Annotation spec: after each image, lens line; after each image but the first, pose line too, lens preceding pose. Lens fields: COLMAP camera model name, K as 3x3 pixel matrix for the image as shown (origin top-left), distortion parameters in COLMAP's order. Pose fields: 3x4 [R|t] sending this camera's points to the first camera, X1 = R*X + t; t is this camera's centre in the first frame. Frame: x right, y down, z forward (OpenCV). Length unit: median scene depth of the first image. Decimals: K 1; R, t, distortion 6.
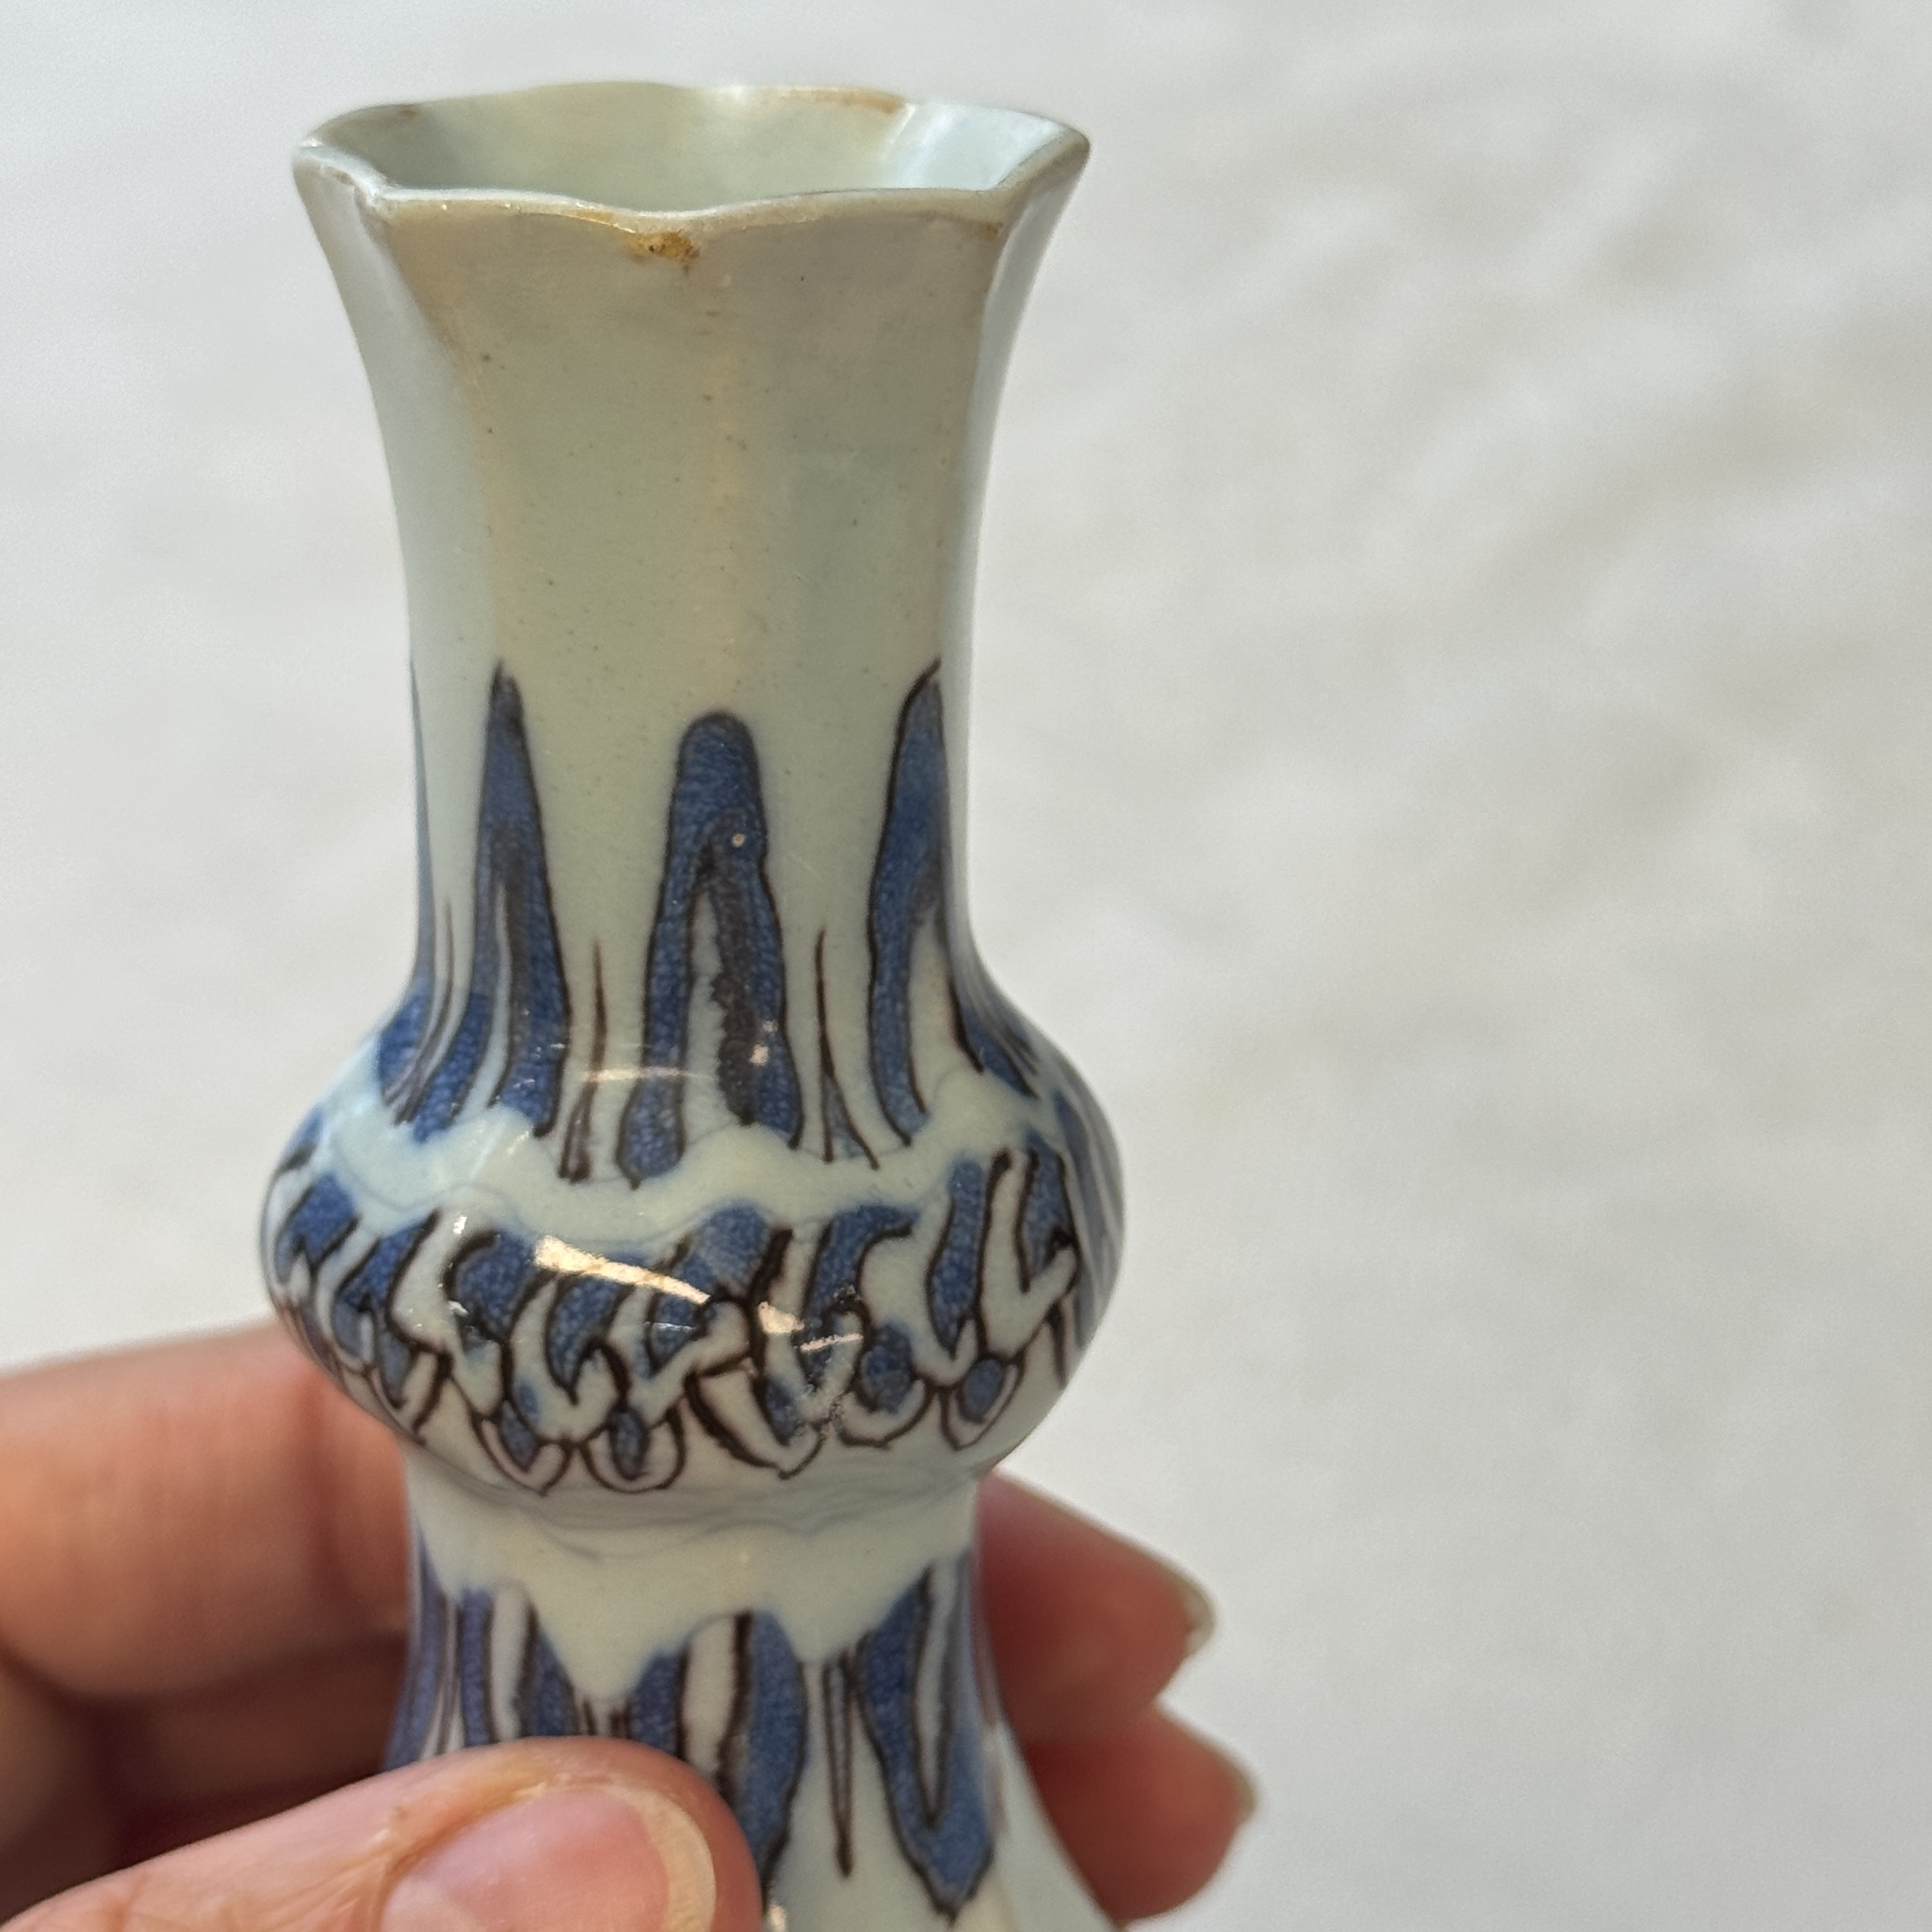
lens RADIAL K [[4643.8, 0, 966.0], [0, 4643.8, 966.0], [0, 0, 1]] dist [0.117991, 0.198952]
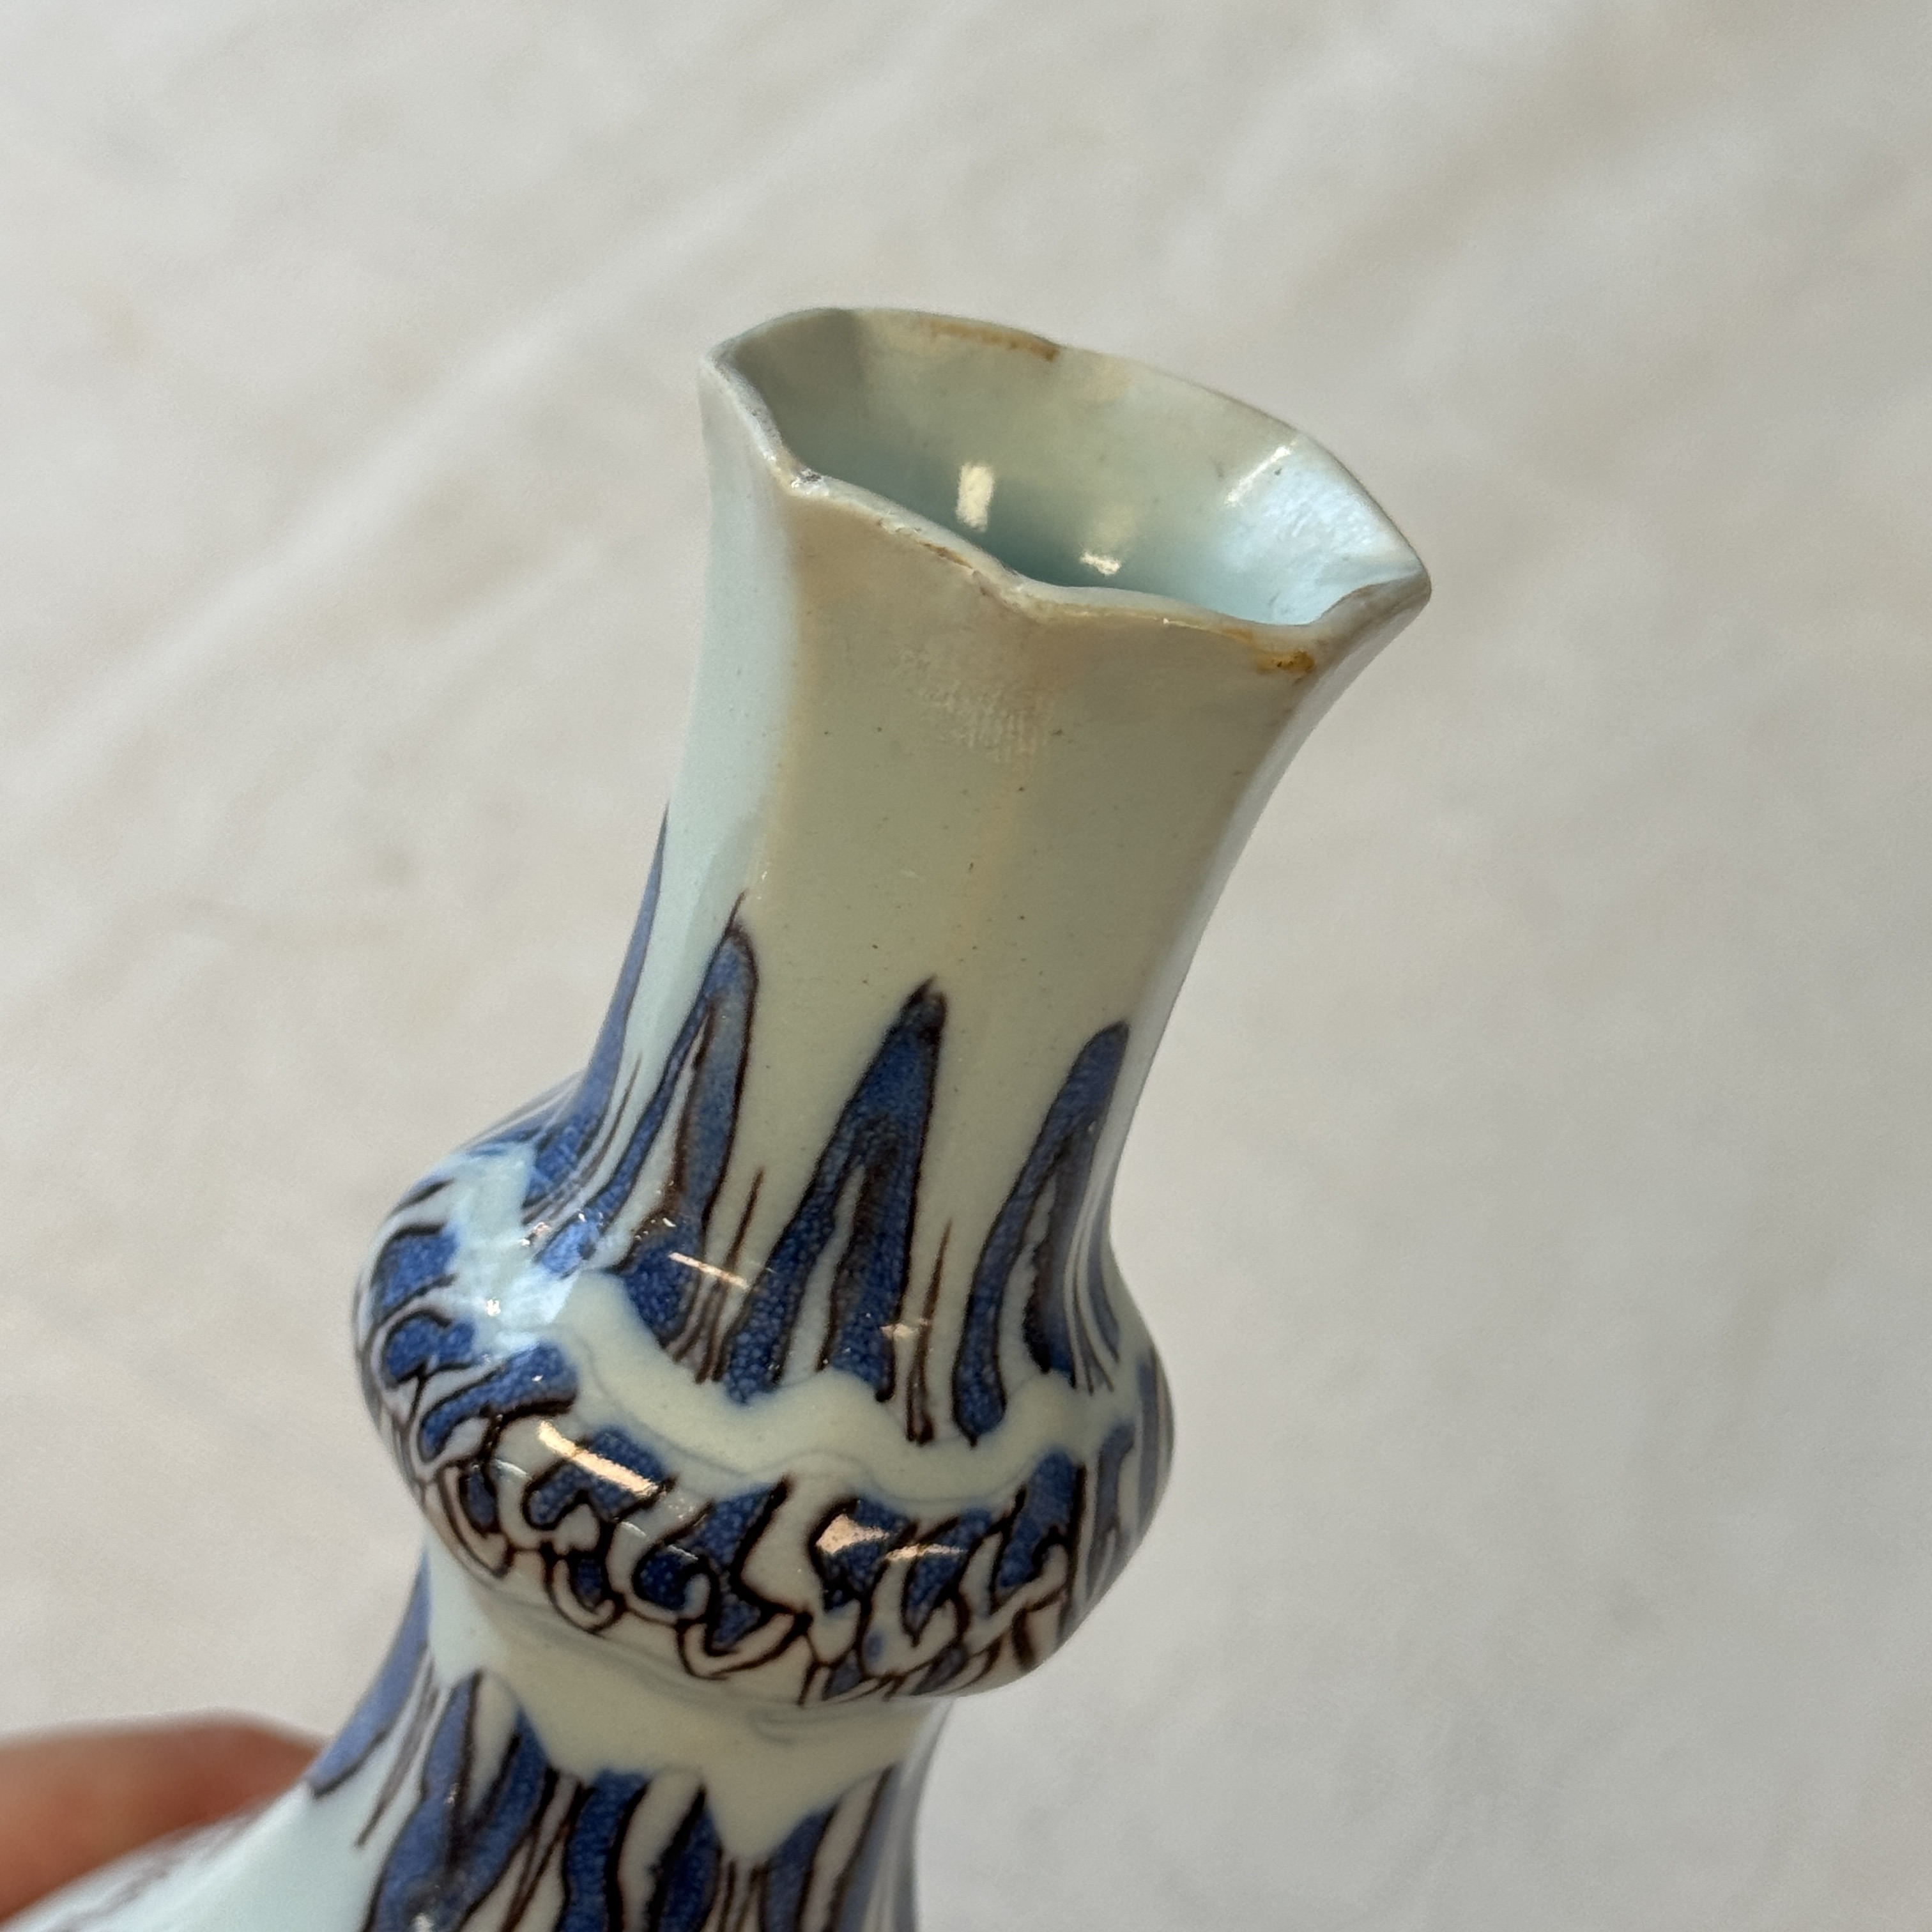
lens RADIAL K [[4643.8, 0, 966.0], [0, 4643.8, 966.0], [0, 0, 1]] dist [0.117991, 0.198952]
pose [[0.770450, -0.058880, 0.634776, -0.740584], [-0.079836, 0.978975, 0.187708, -0.259204], [-0.632482, -0.195297, 0.749550, 0.219543]]
